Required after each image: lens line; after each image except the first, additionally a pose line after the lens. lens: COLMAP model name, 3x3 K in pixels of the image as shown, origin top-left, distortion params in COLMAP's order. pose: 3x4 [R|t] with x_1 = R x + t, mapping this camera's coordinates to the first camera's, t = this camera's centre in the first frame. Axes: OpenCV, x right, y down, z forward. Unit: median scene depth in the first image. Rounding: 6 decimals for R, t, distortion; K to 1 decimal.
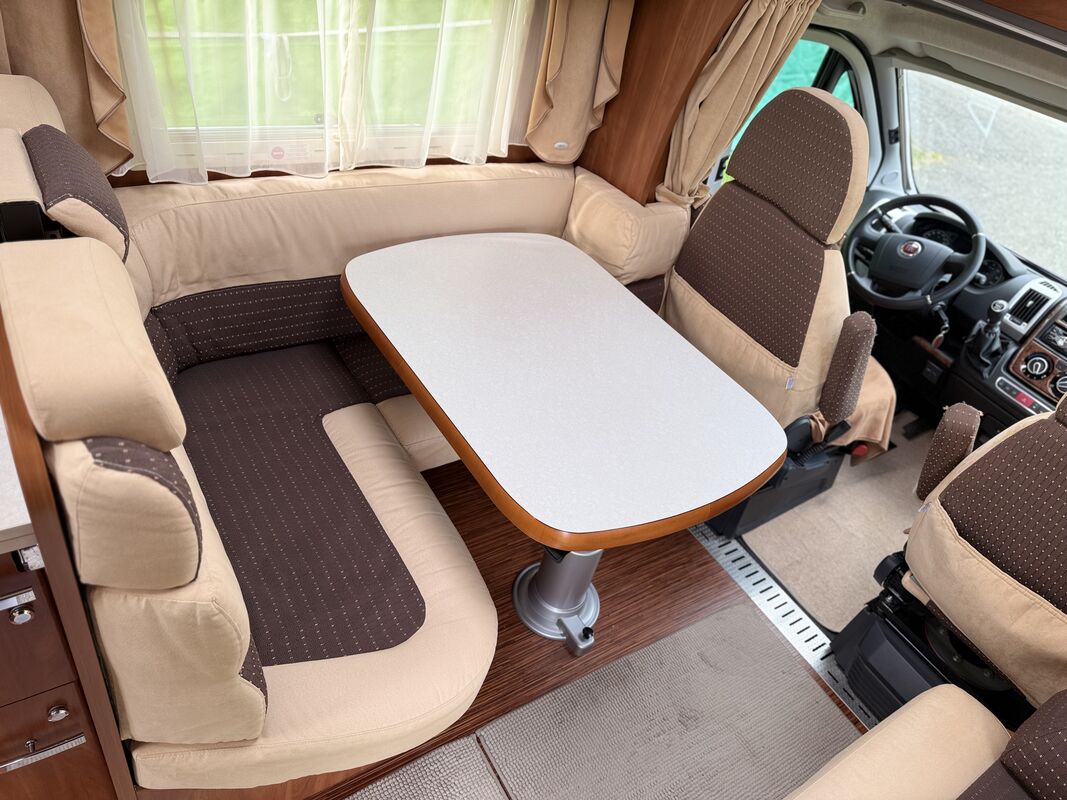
lens RADIAL K [[756.3, 0, 533.5], [0, 756.3, 400.0], [0, 0, 1]] dist [0.092857, -0.103199]
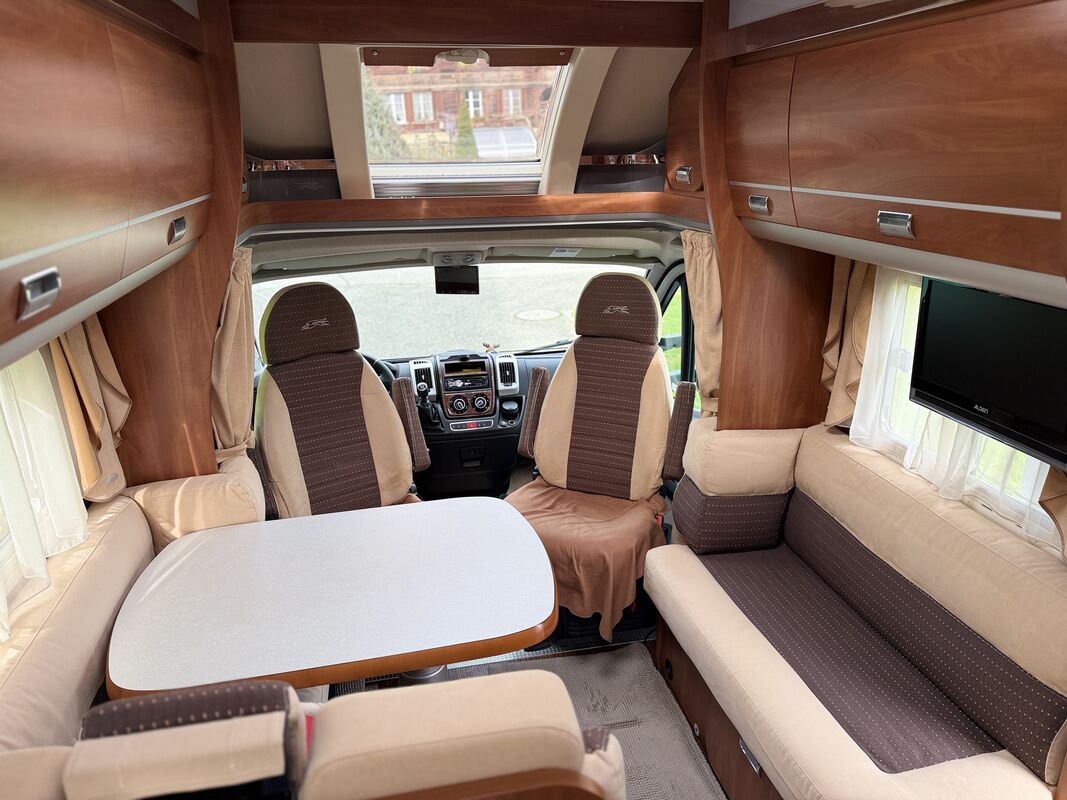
lens RADIAL K [[756.3, 0, 533.5], [0, 756.3, 400.0], [0, 0, 1]] dist [0.092857, -0.103199]
pose [[0.345016, -0.500451, 0.794048, -0.483654], [0.664365, 0.727810, 0.170036, -0.218813], [-0.663011, 0.468873, 0.583588, 0.056664]]
